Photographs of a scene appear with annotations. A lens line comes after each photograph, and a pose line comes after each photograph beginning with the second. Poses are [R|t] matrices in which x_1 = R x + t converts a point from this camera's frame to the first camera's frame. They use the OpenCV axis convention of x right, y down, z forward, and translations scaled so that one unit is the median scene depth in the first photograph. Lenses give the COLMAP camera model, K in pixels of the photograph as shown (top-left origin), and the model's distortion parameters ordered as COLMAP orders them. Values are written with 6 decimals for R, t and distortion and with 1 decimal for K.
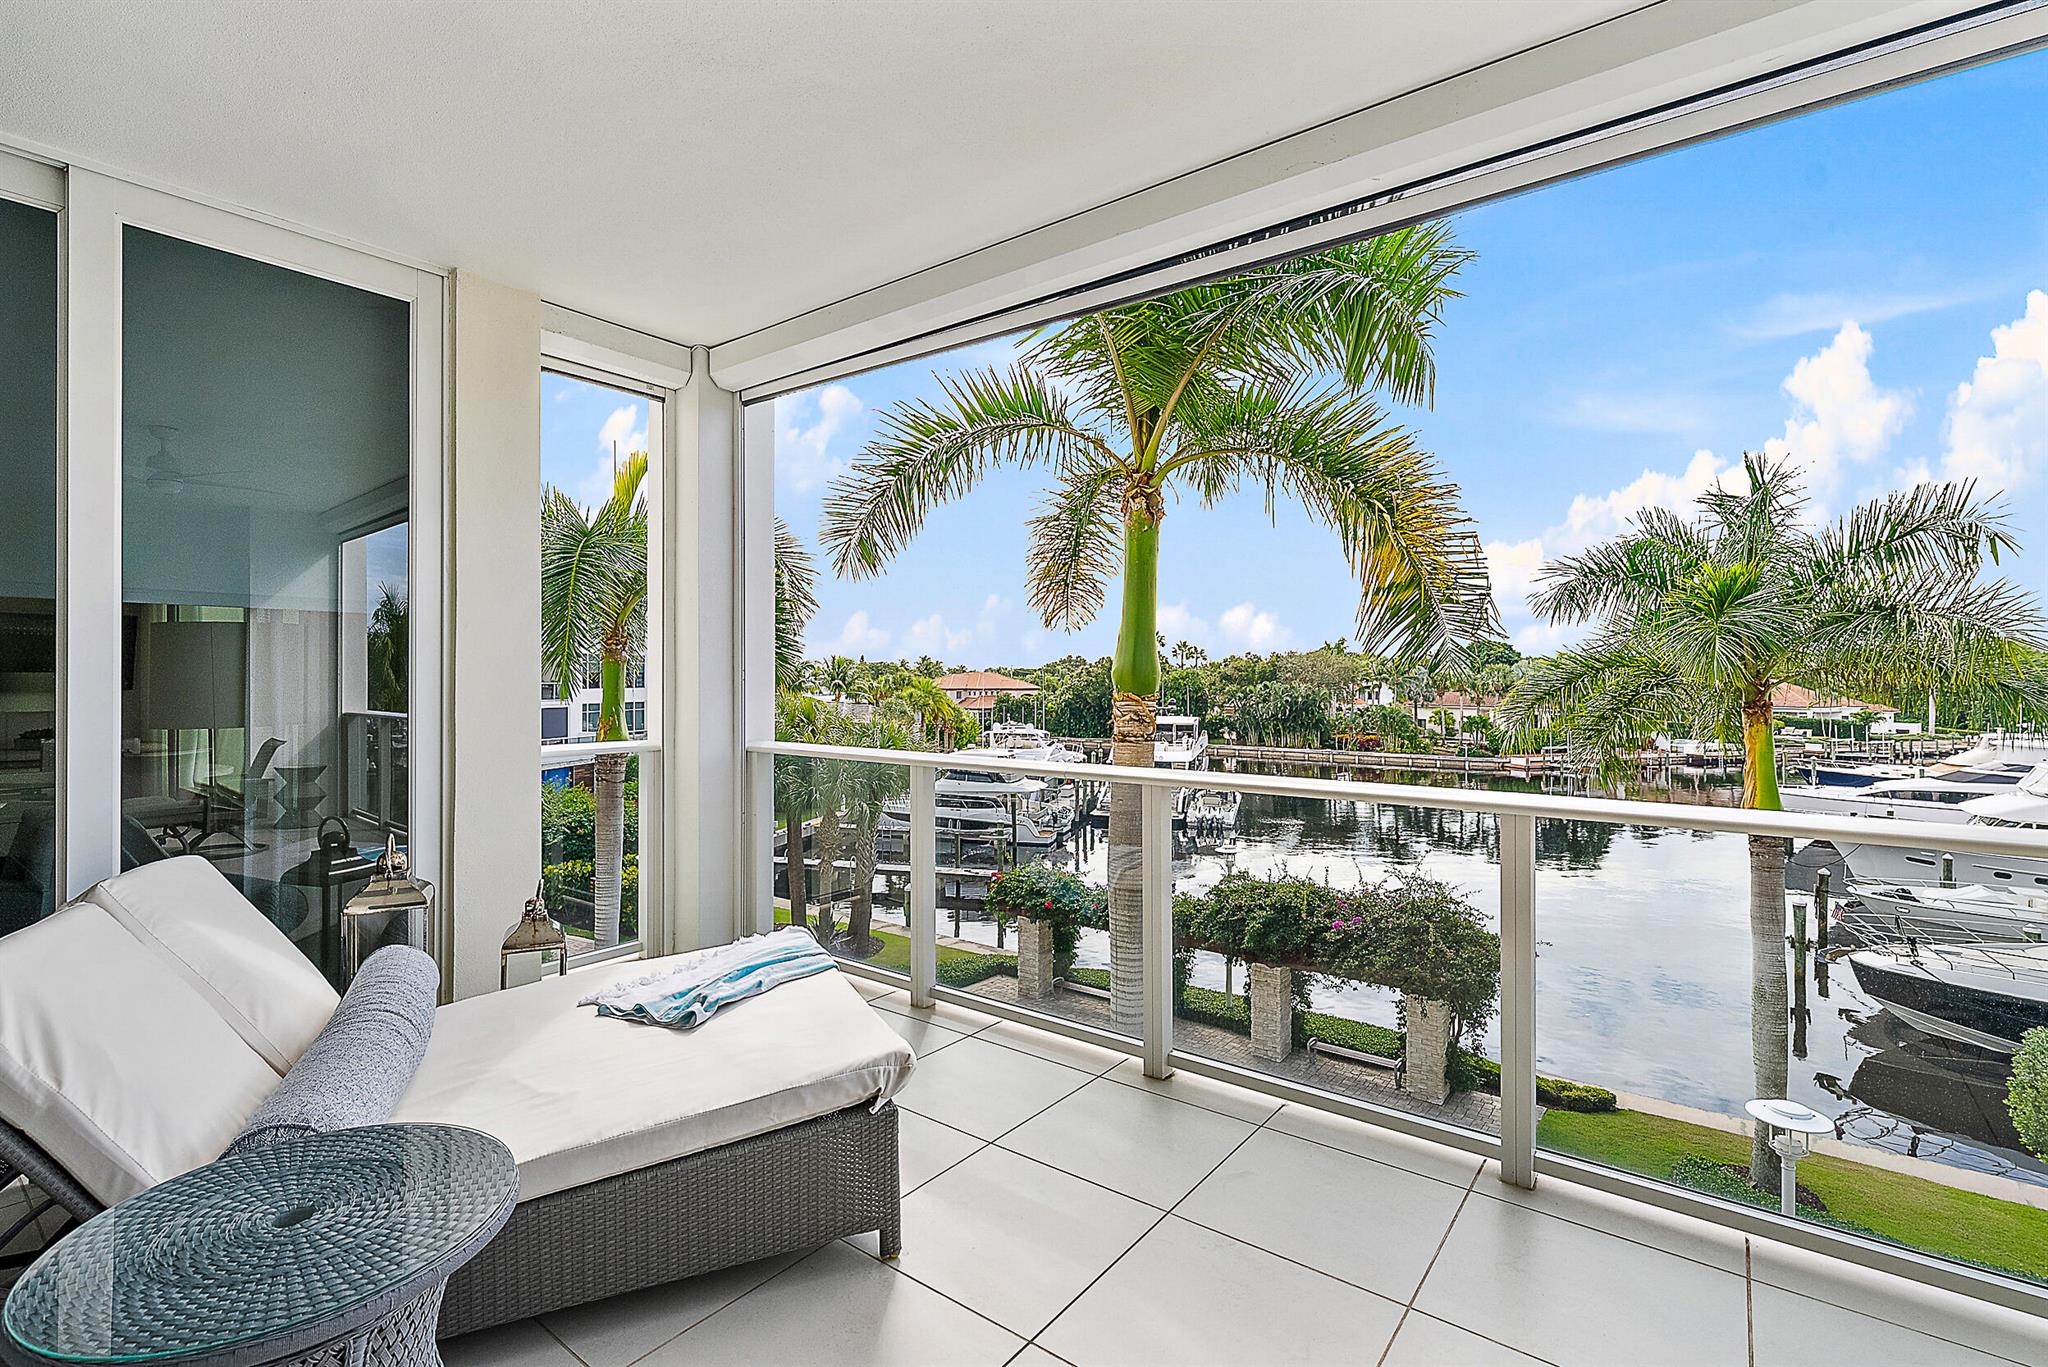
lens RADIAL K [[925.6, 0, 1011.0], [0, 925.6, 675.2], [0, 0, 1]] dist [-0.000576, -0.001253]
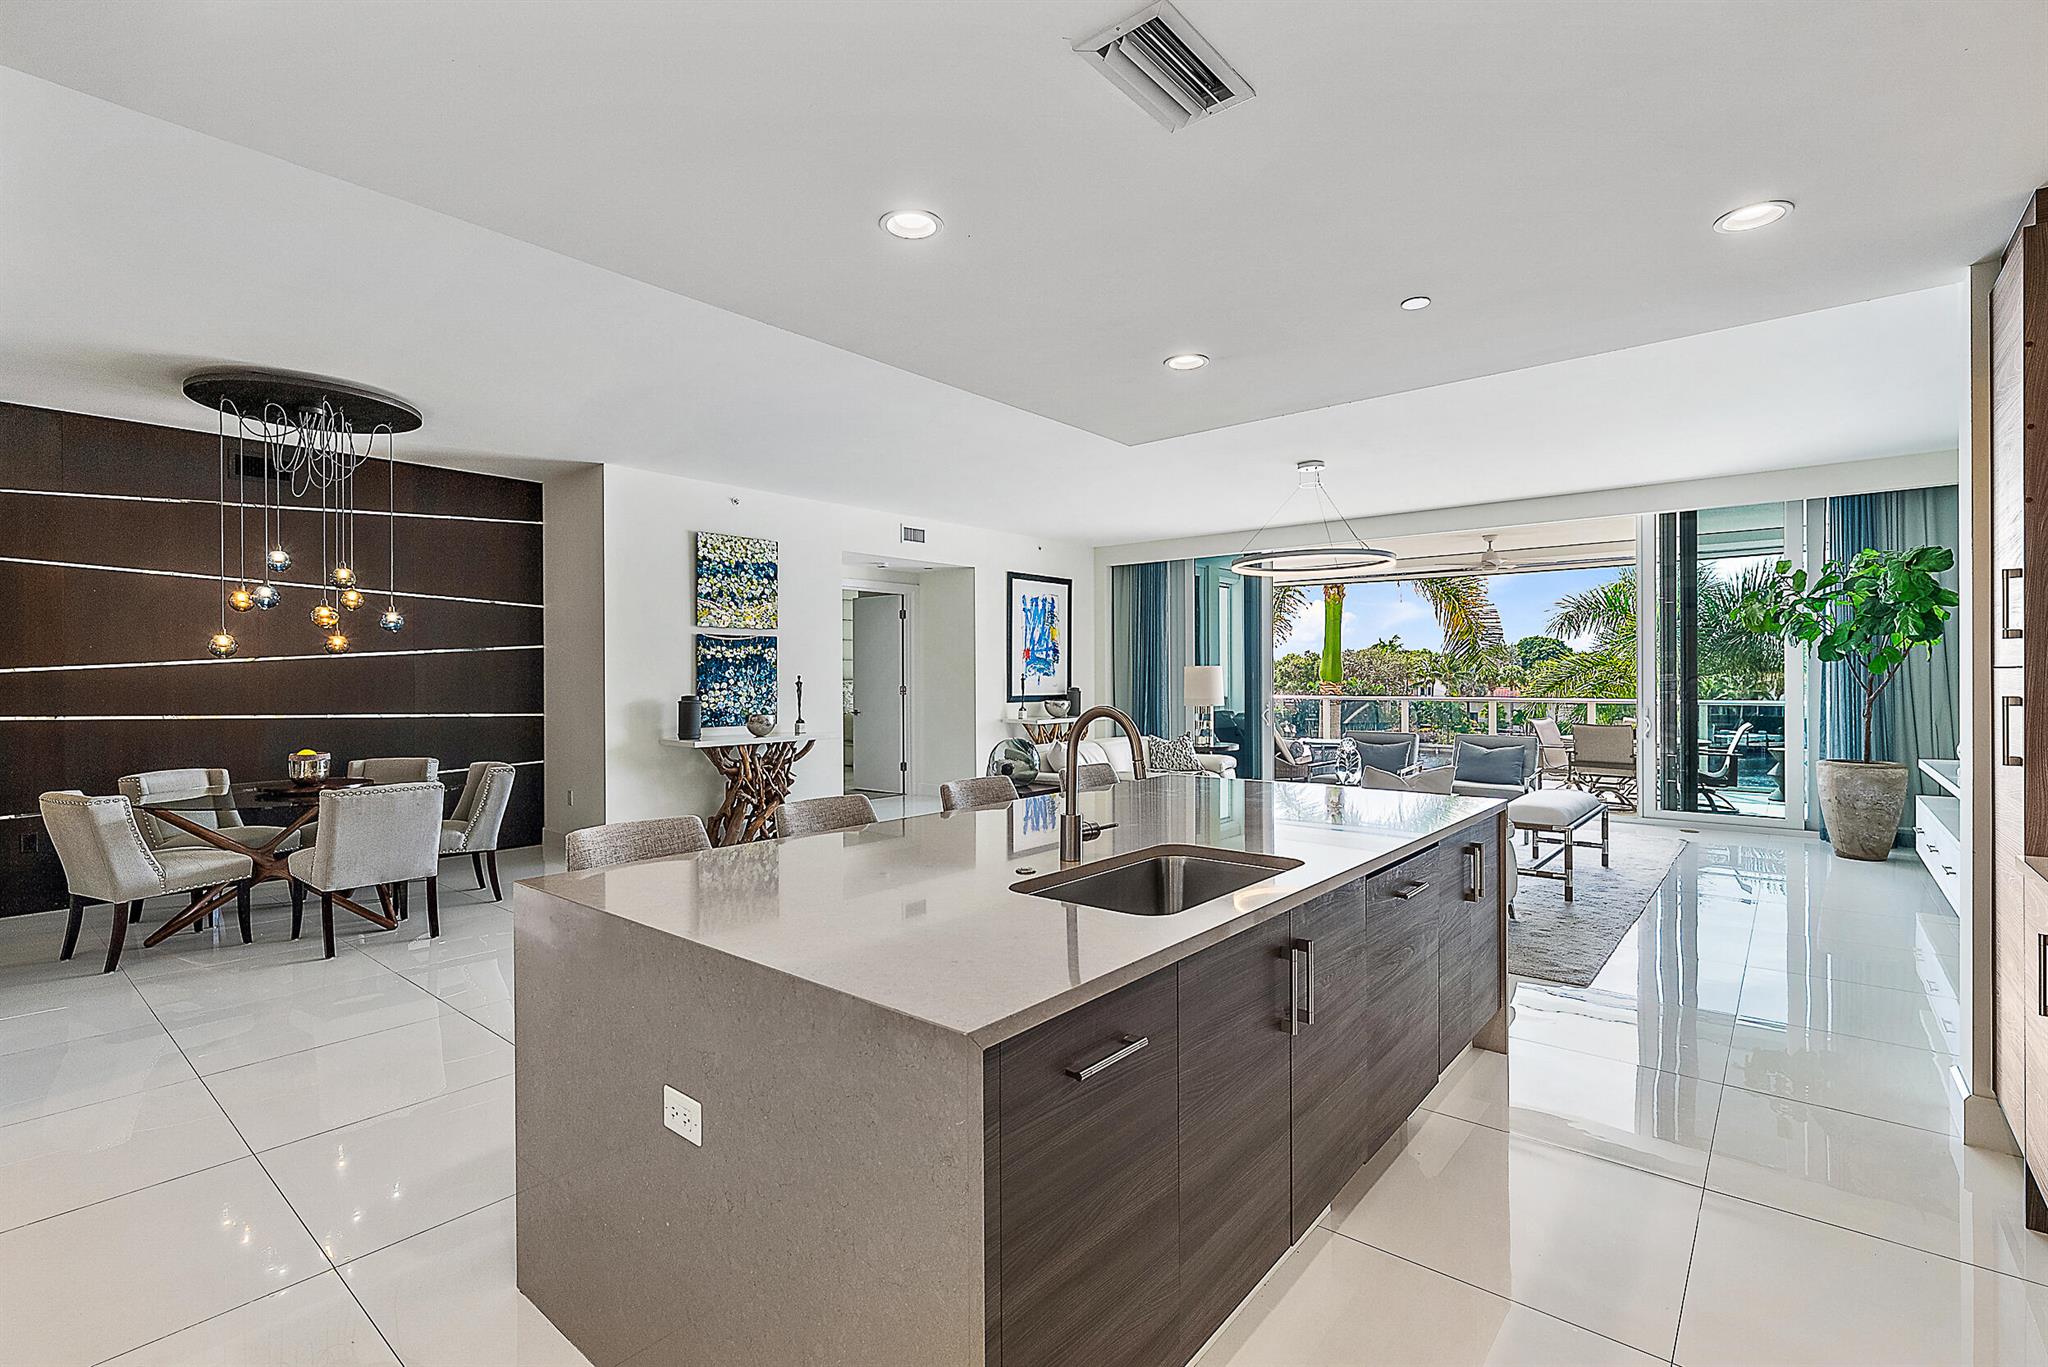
lens RADIAL K [[925.6, 0, 1013.4], [0, 925.6, 680.6], [0, 0, 1]] dist [-0.000576, -0.001253]
pose [[0.999025, -0.005041, -0.043859, -0.106381], [0.005381, 0.999956, 0.007634, -0.000512], [0.043818, -0.007862, 0.999009, -0.241036]]
